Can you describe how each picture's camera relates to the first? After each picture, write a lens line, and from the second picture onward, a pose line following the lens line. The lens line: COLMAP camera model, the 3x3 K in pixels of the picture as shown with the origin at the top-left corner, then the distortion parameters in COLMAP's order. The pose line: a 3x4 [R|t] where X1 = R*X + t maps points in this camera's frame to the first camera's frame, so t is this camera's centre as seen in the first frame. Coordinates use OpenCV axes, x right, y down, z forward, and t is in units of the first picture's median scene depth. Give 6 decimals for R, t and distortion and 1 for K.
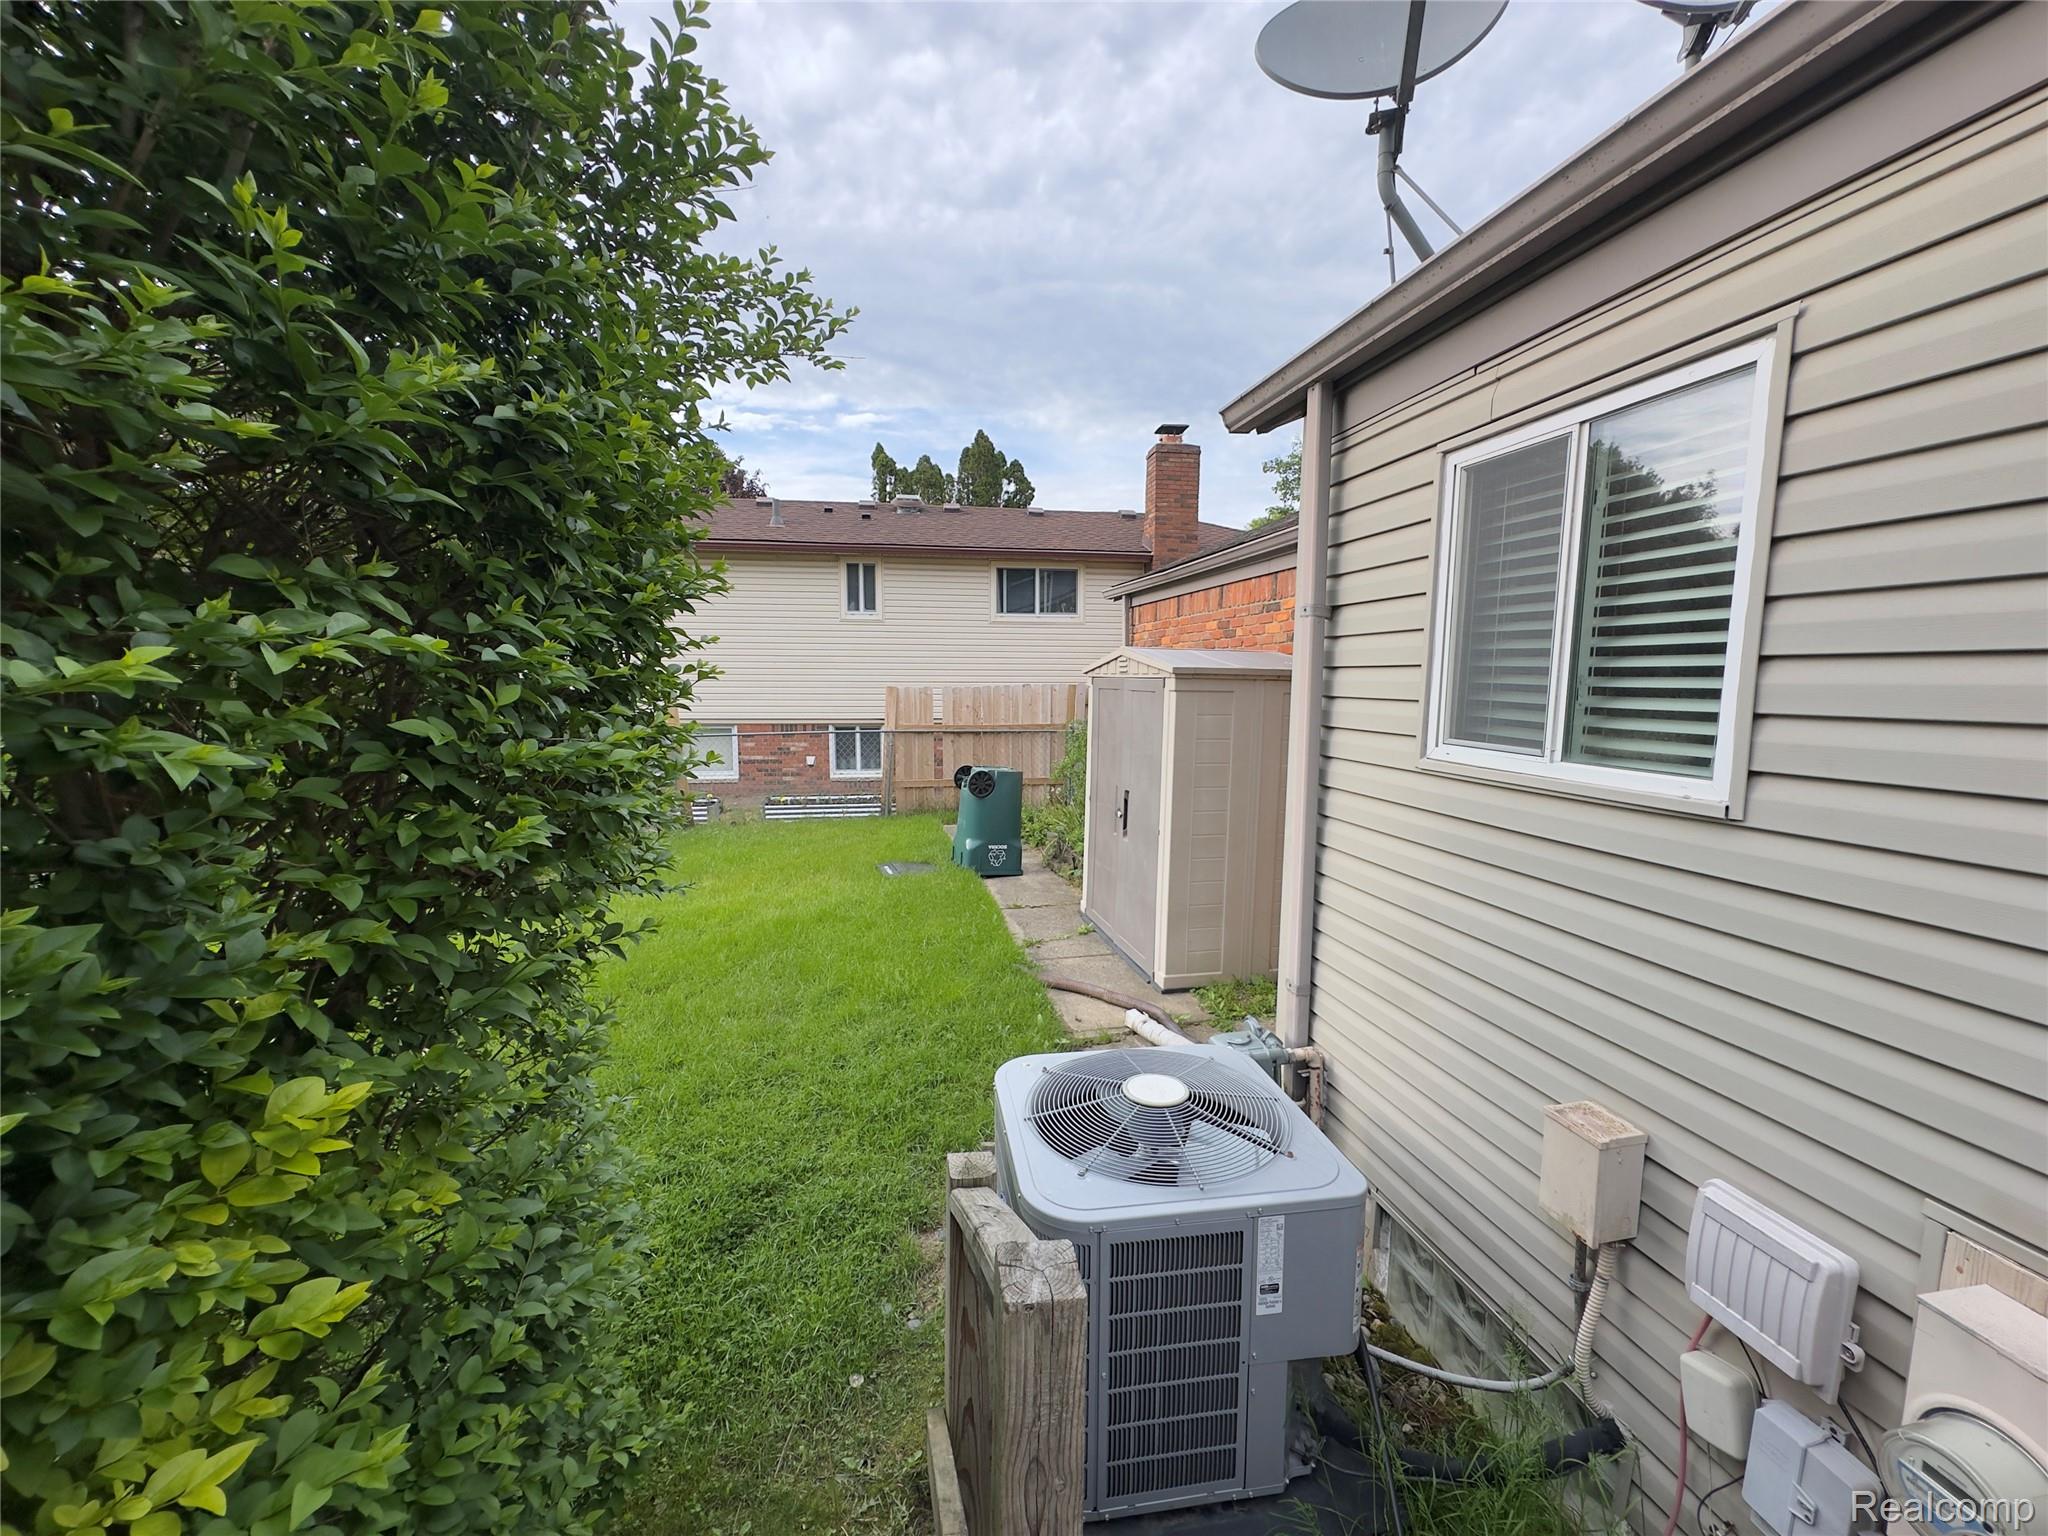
lens RADIAL K [[812.0, 0, 1020.0], [0, 812.0, 774.7], [0, 0, 1]] dist [-0.000923, -0.000448]
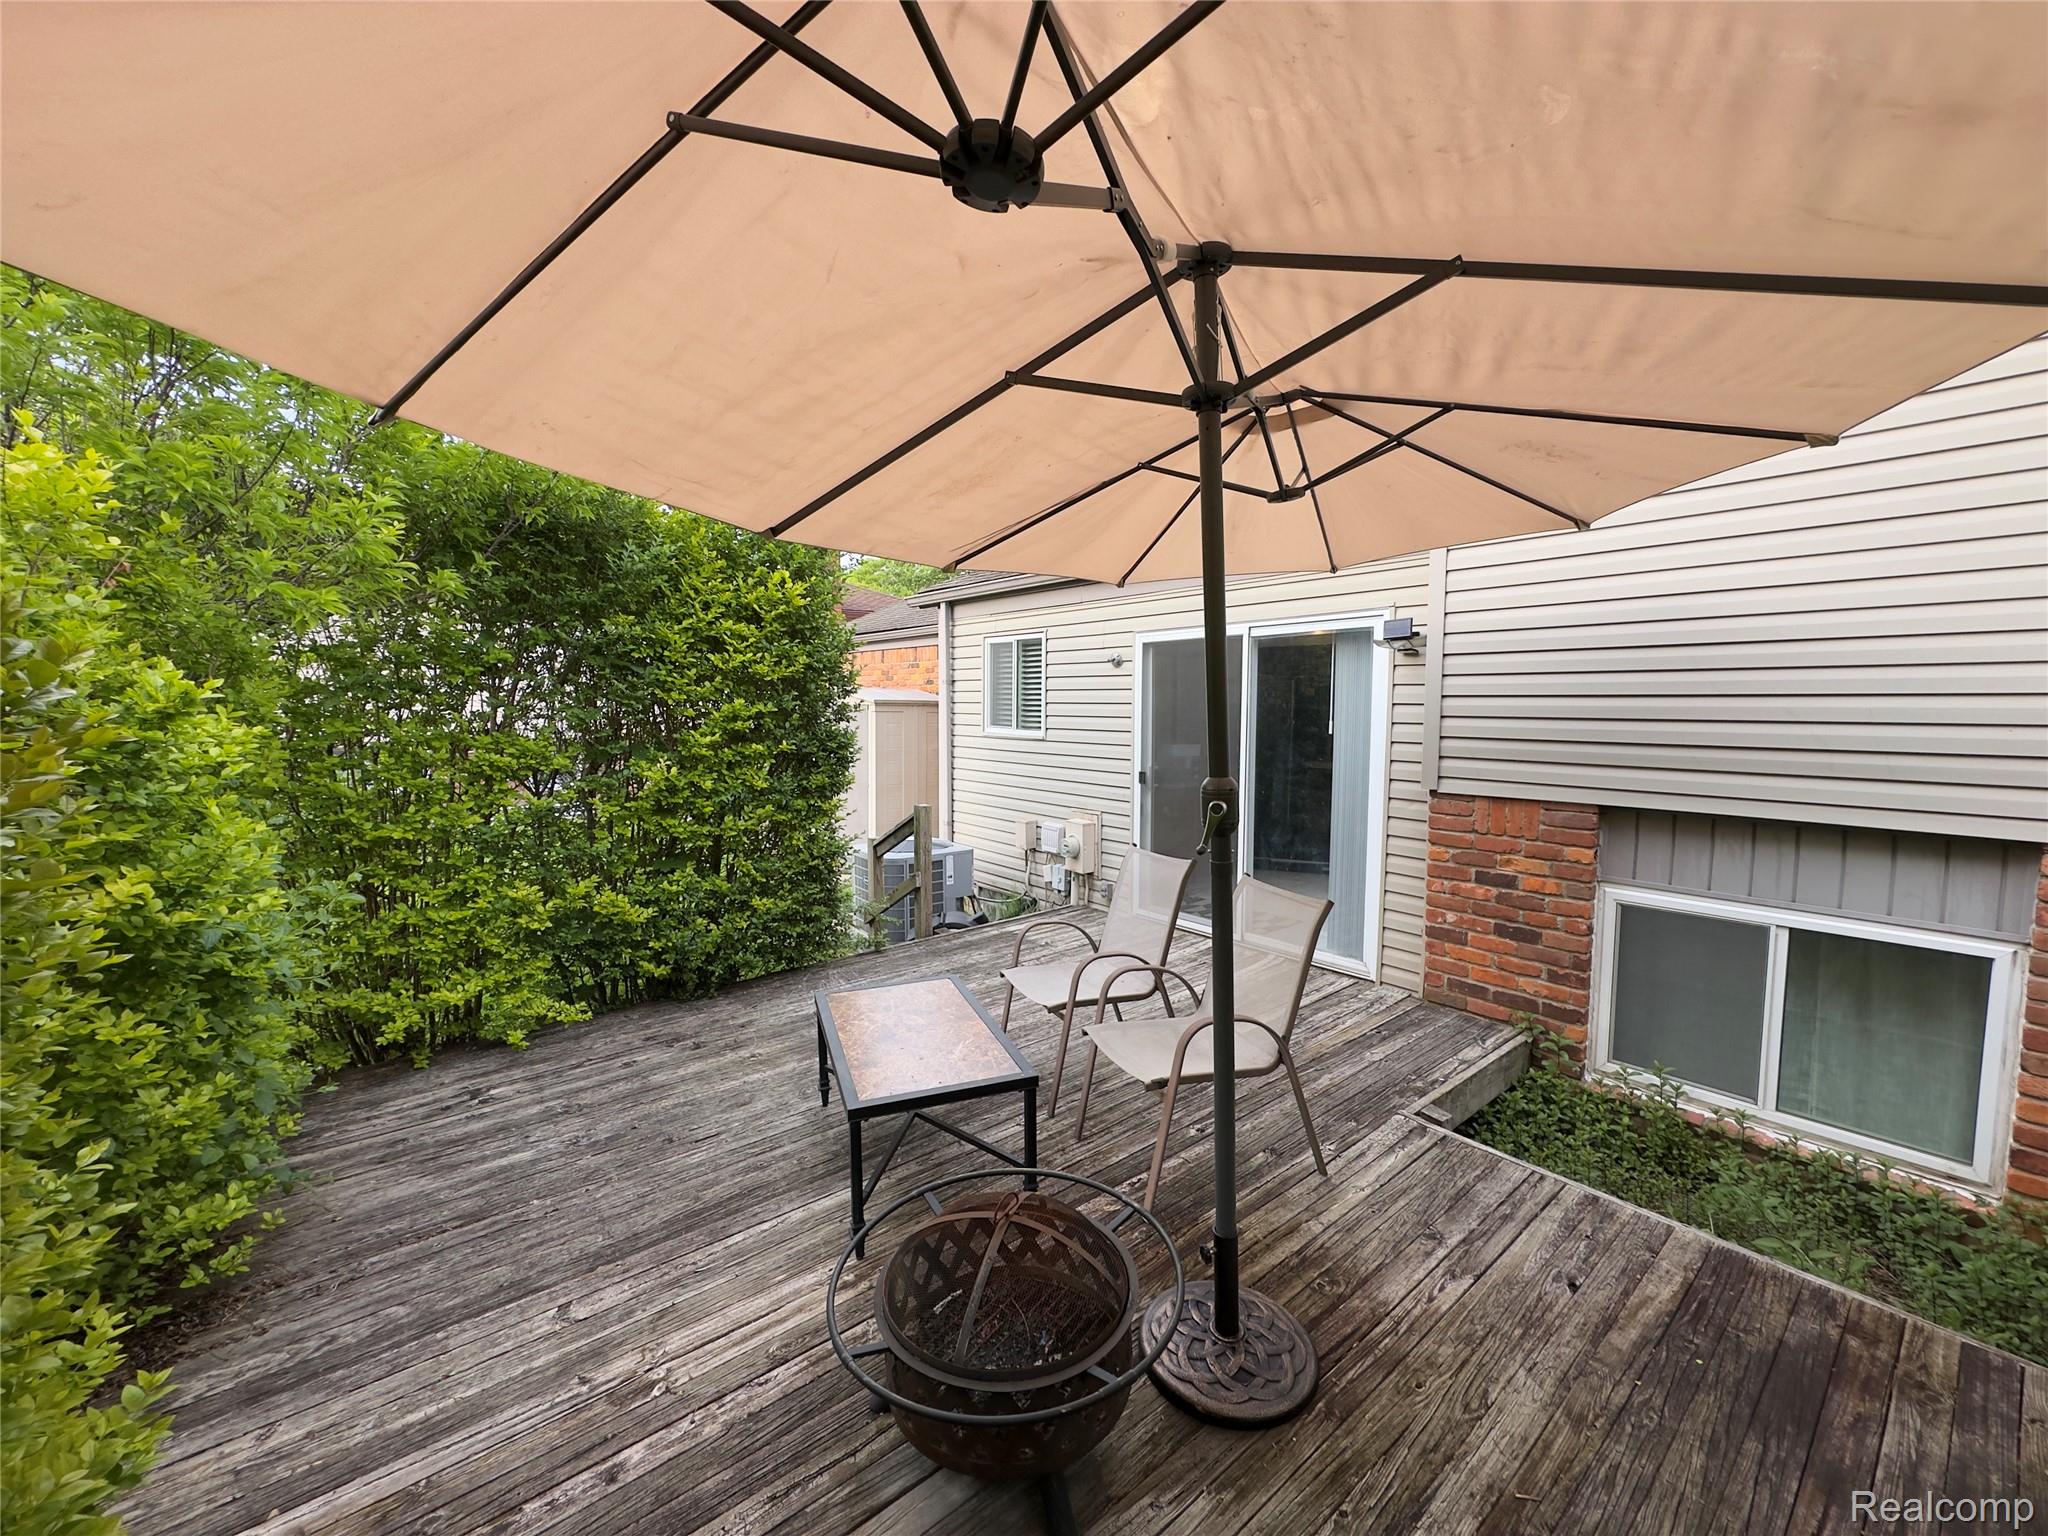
lens RADIAL K [[812.0, 0, 1025.4], [0, 812.0, 767.2], [0, 0, 1]] dist [-0.000923, -0.000448]
pose [[0.887110, -0.040861, 0.459745, -0.698290], [0.056219, 0.998223, -0.019758, 0.160426], [-0.458121, 0.043374, 0.887831, -1.604835]]
